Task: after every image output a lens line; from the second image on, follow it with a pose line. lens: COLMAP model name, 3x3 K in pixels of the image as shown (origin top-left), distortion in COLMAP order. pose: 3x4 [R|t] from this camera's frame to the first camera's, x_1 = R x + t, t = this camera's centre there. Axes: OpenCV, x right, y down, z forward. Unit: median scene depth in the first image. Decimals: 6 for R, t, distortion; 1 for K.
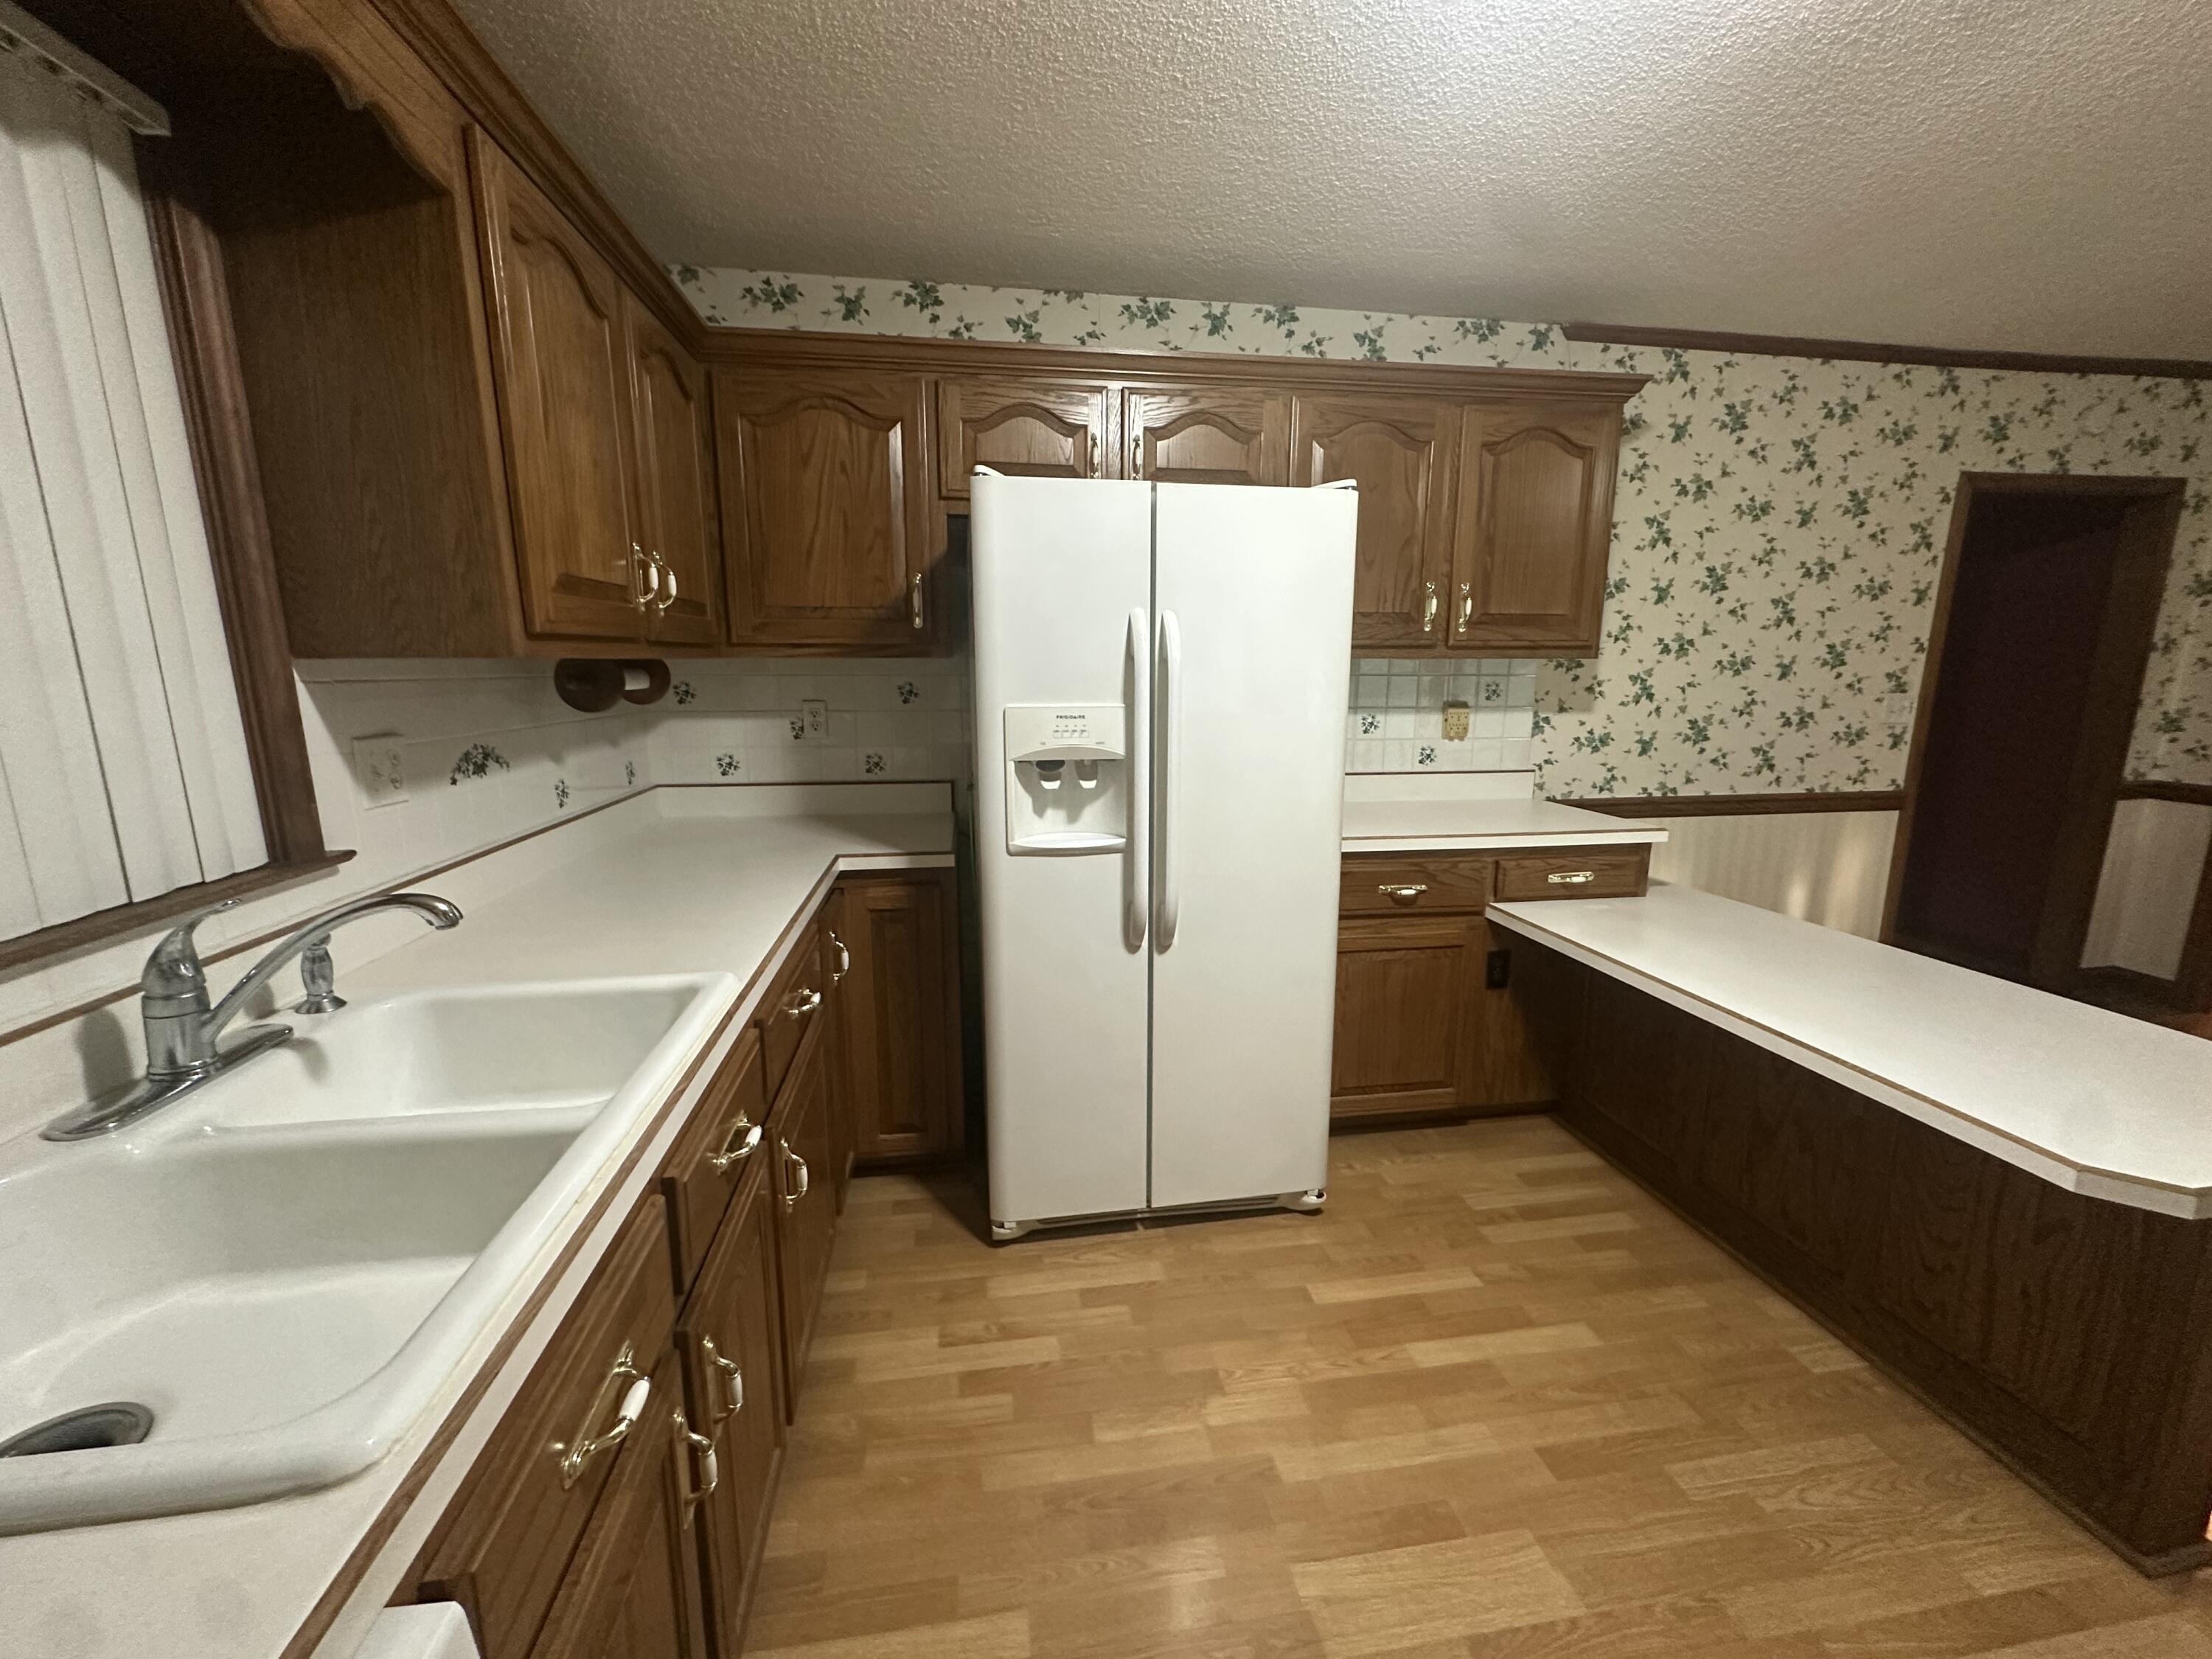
lens RADIAL K [[885.1, 0, 1106.2], [0, 885.1, 826.9], [0, 0, 1]] dist [-0.005159, 0.000835]
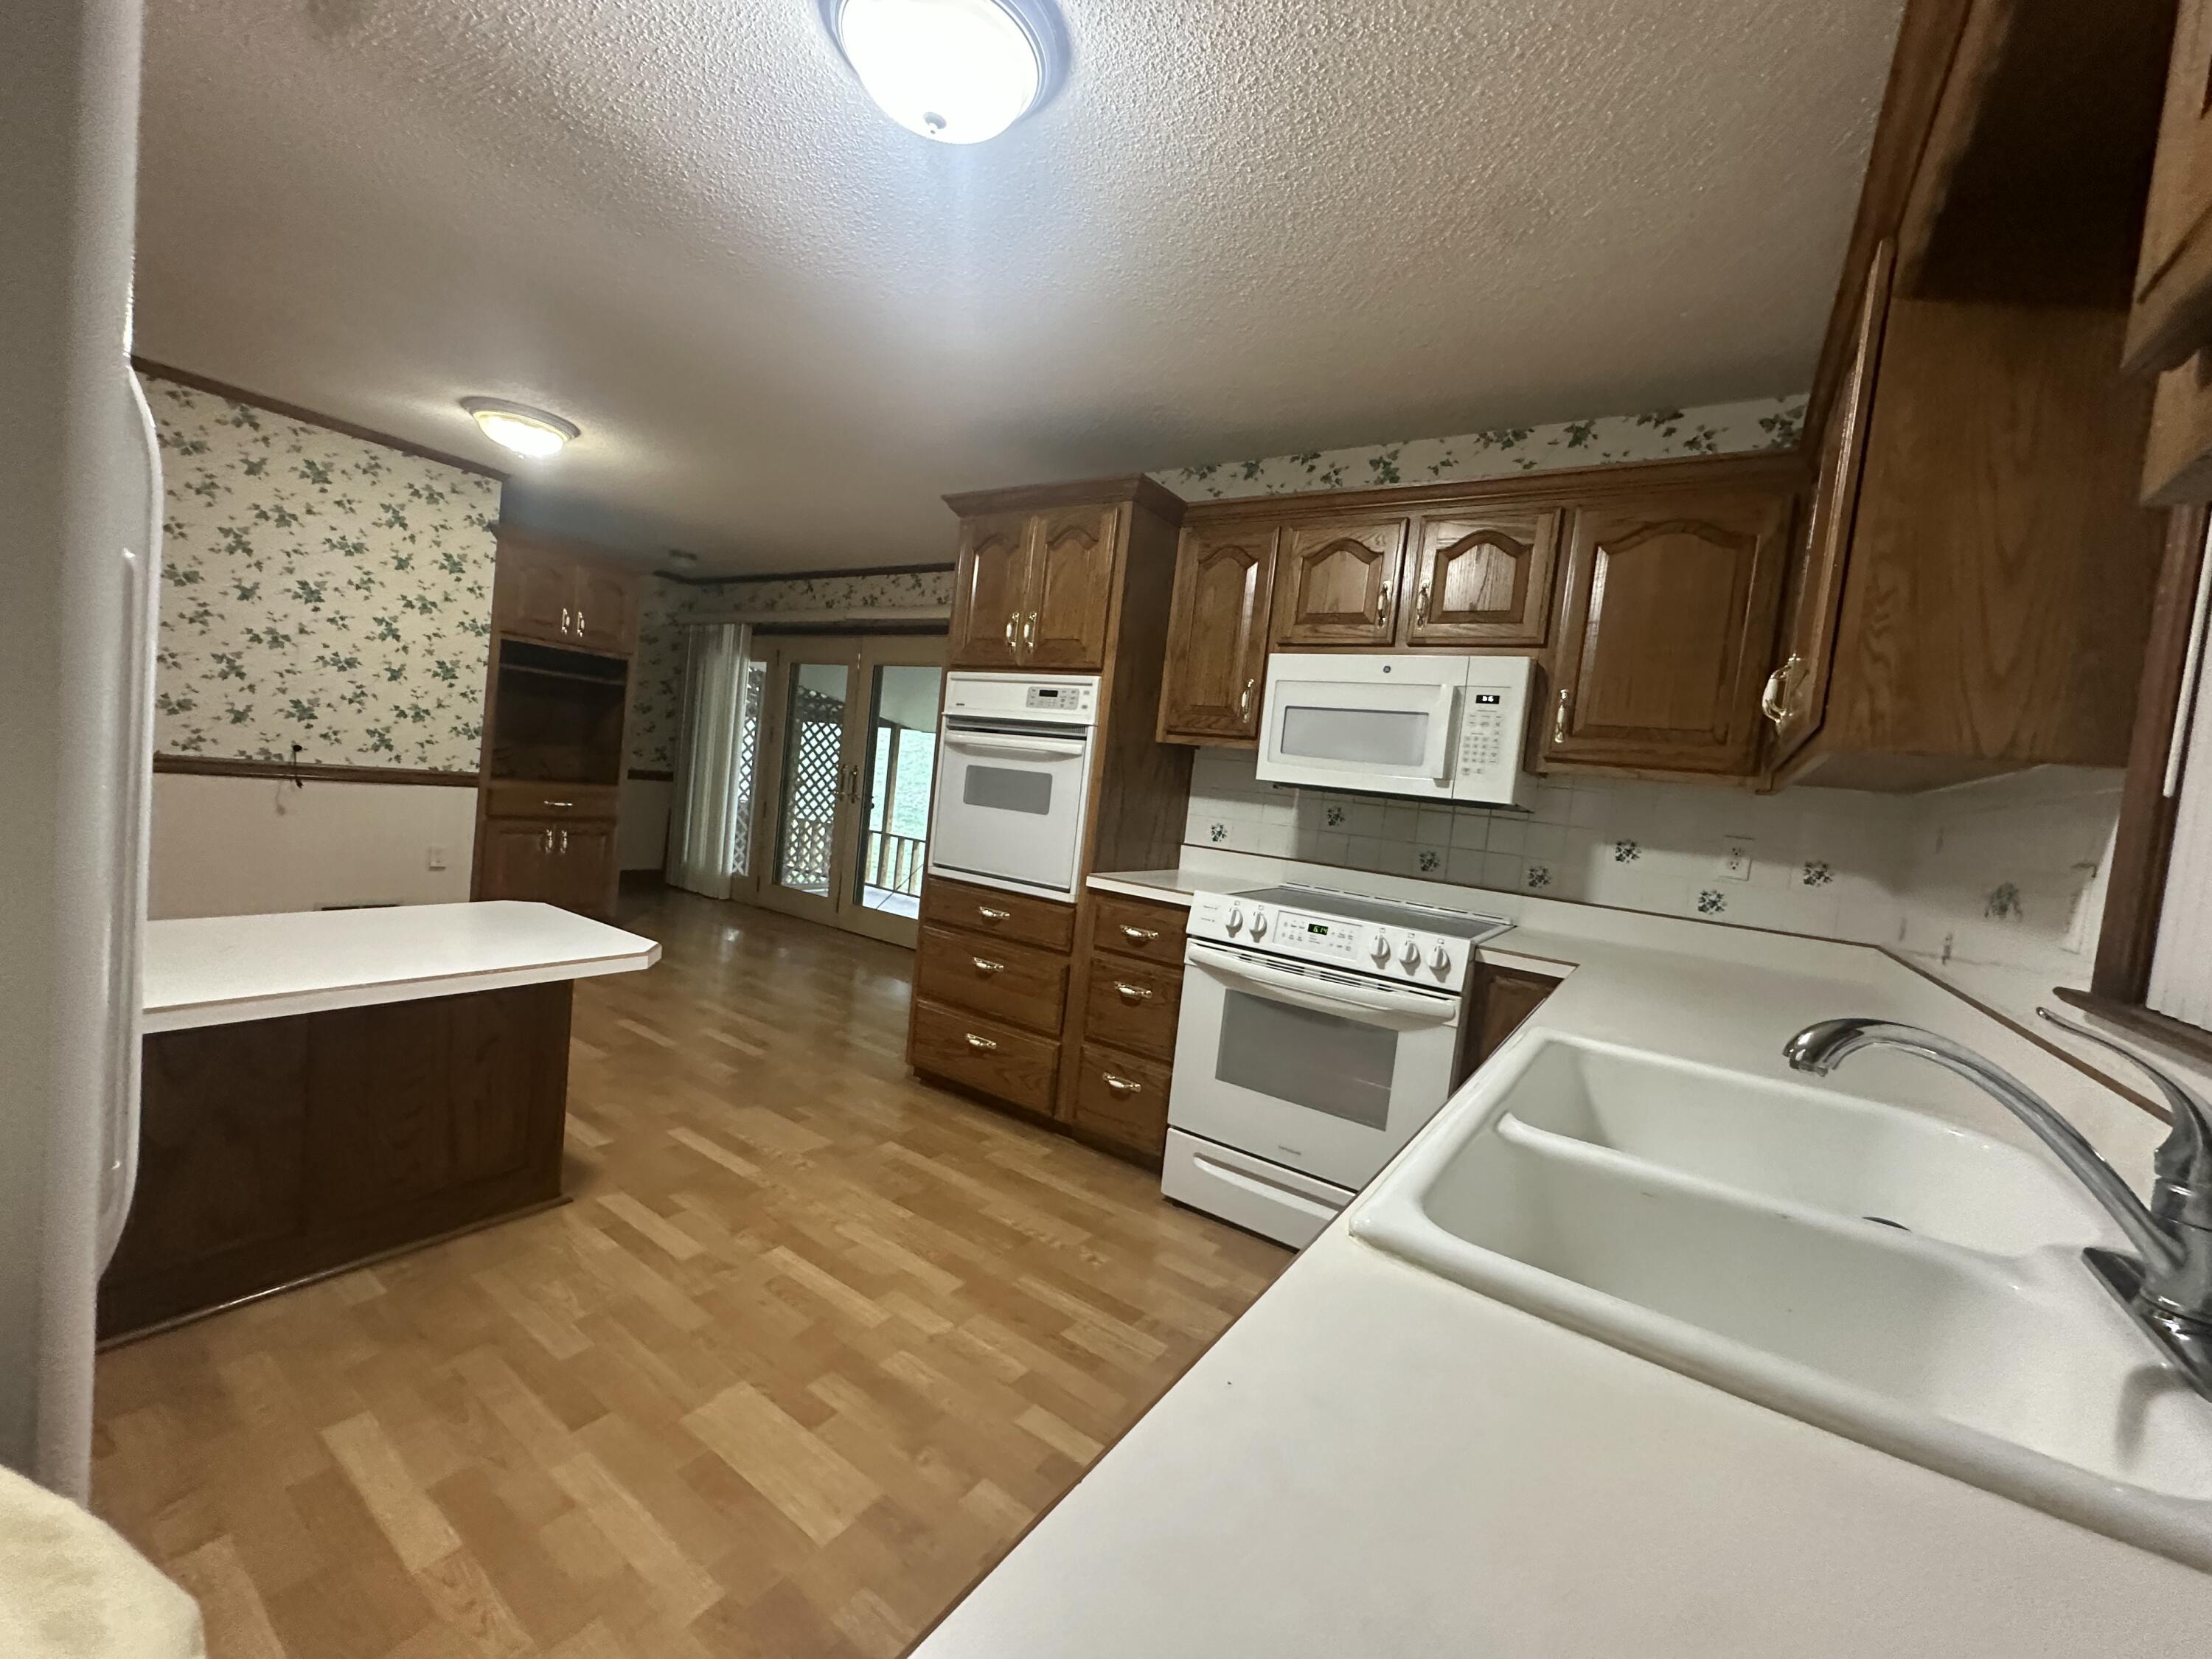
lens RADIAL K [[885.1, 0, 1108.0], [0, 885.1, 826.9], [0, 0, 1]] dist [-0.005159, 0.000835]
pose [[-0.727926, -0.115927, 0.675785, -0.274322], [0.019048, 0.981804, 0.188940, -0.065578], [-0.685391, 0.150407, -0.712472, 0.617568]]
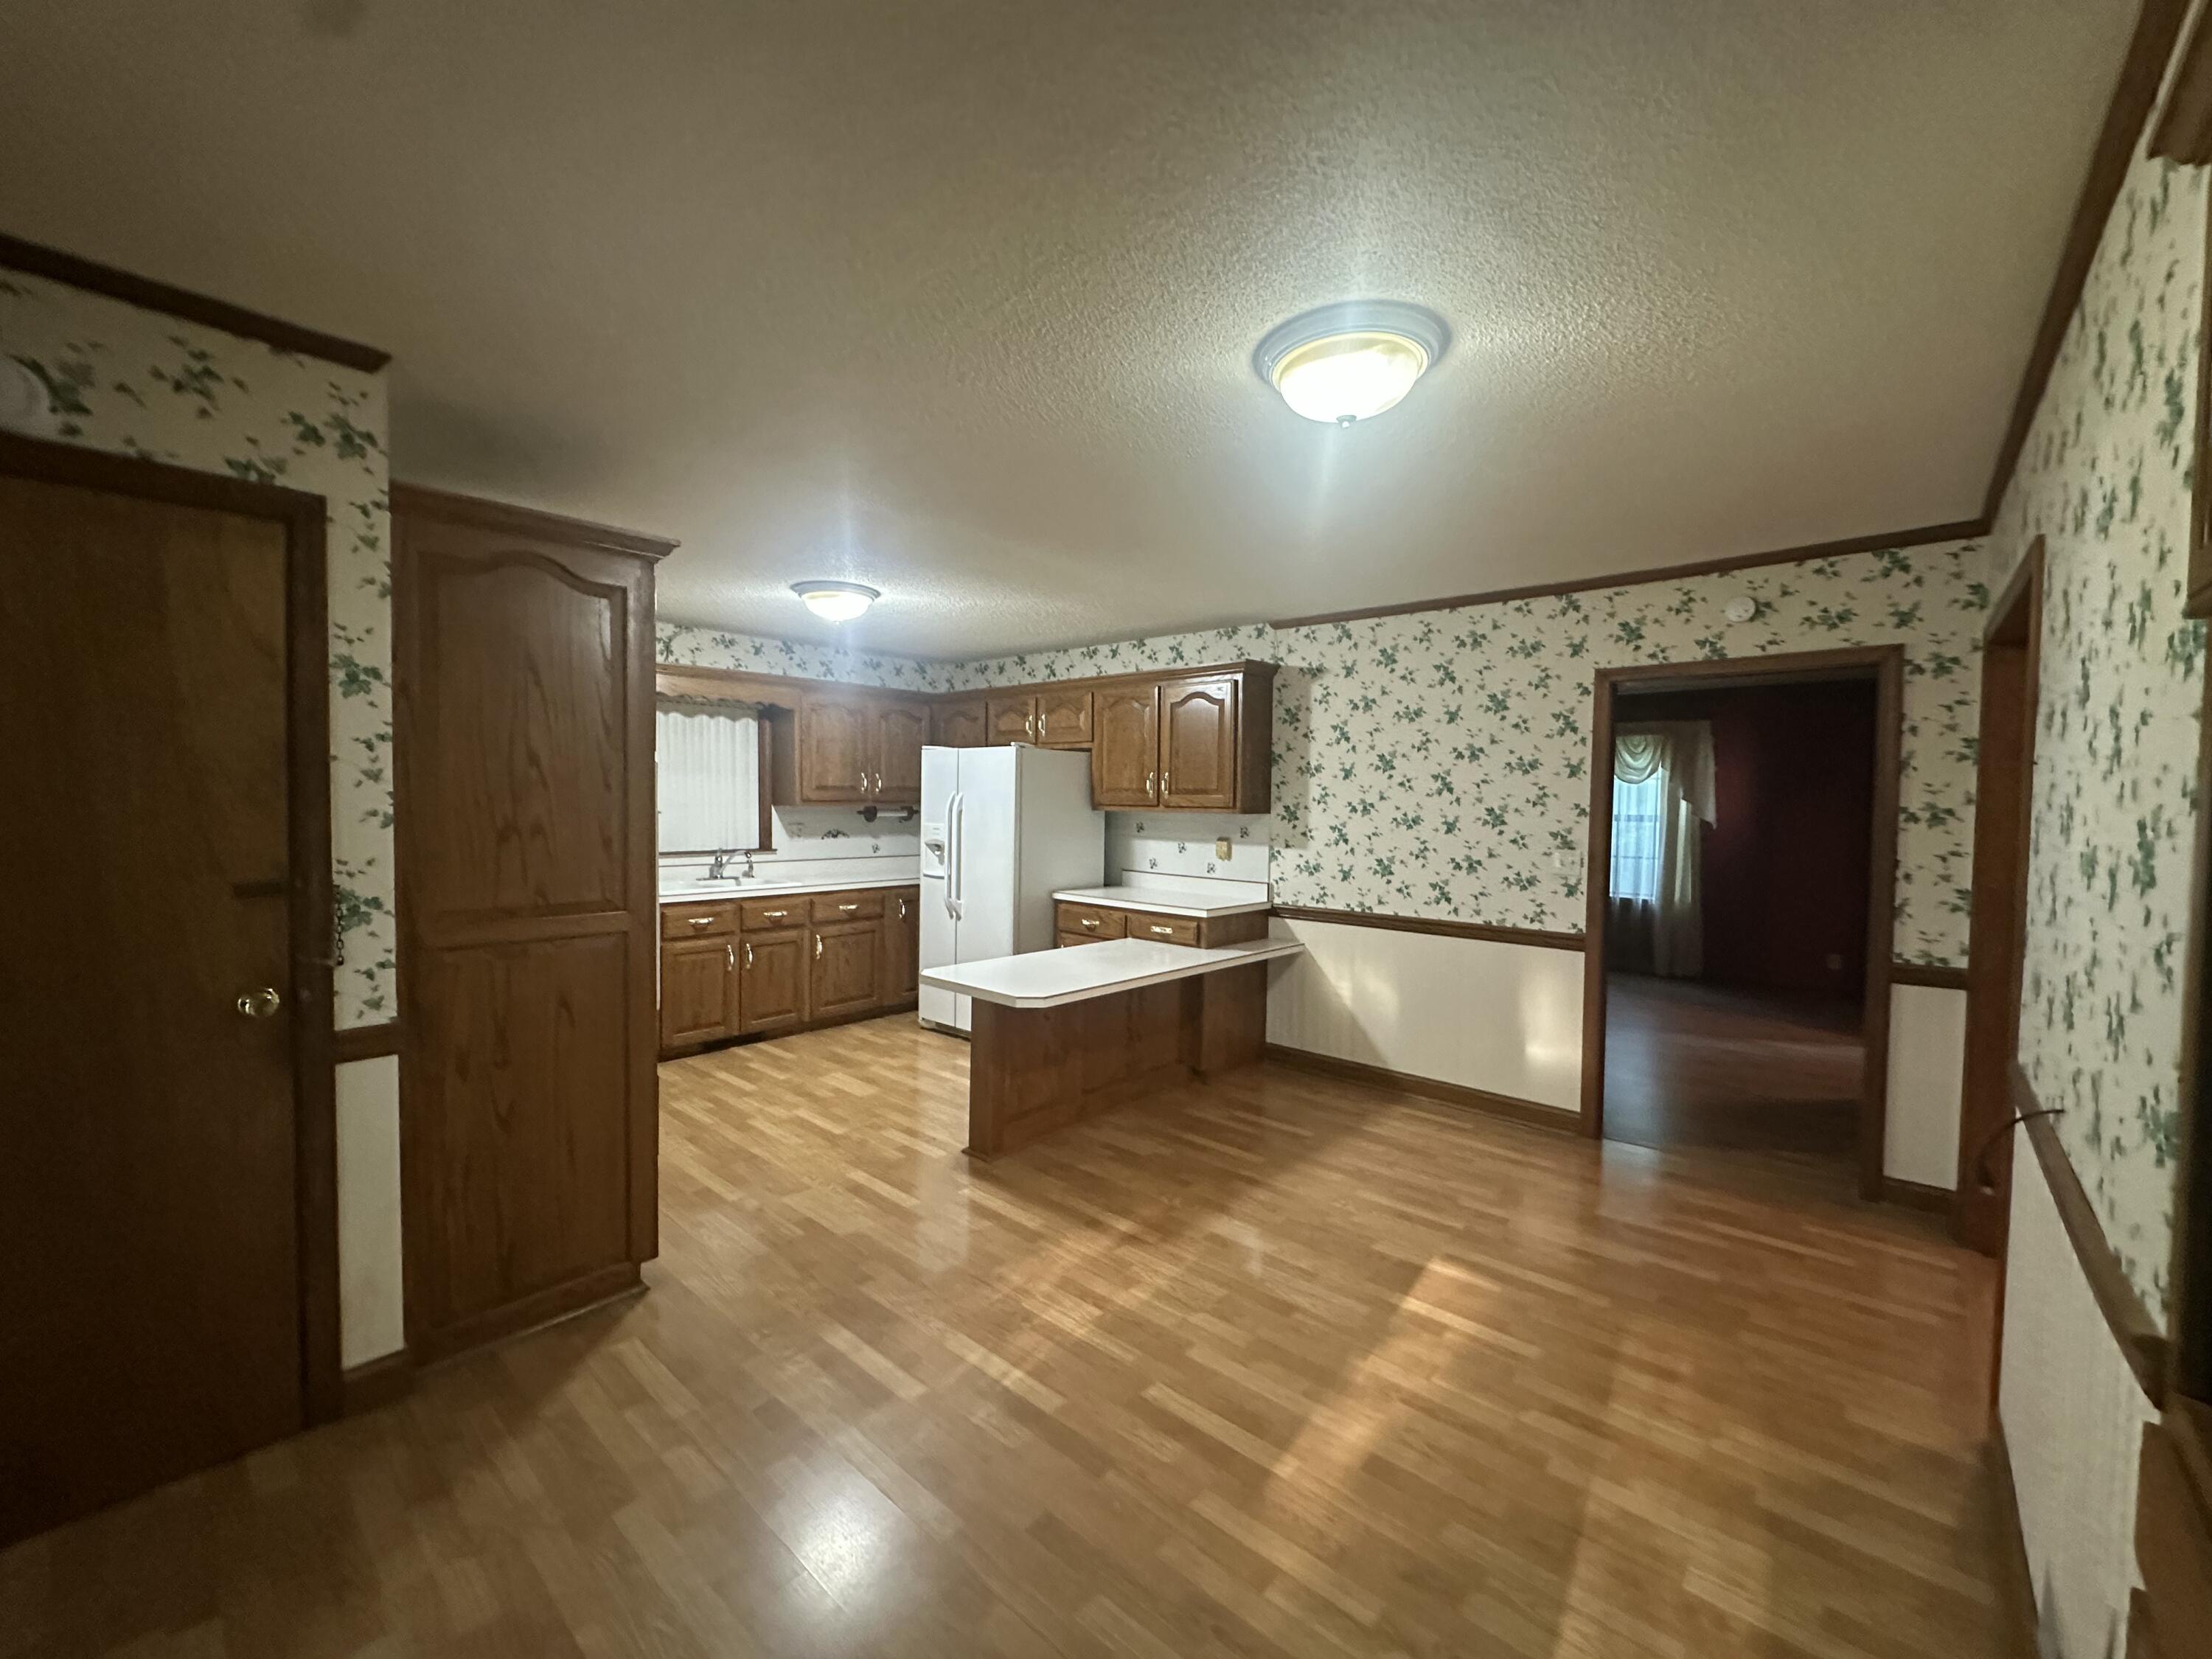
lens RADIAL K [[885.1, 0, 1107.3], [0, 885.1, 826.2], [0, 0, 1]] dist [-0.005159, 0.000835]
pose [[0.639428, 0.033846, -0.768106, 1.561986], [-0.155932, 0.983977, -0.086452, 0.018159], [0.752873, 0.175052, 0.634460, -0.247565]]
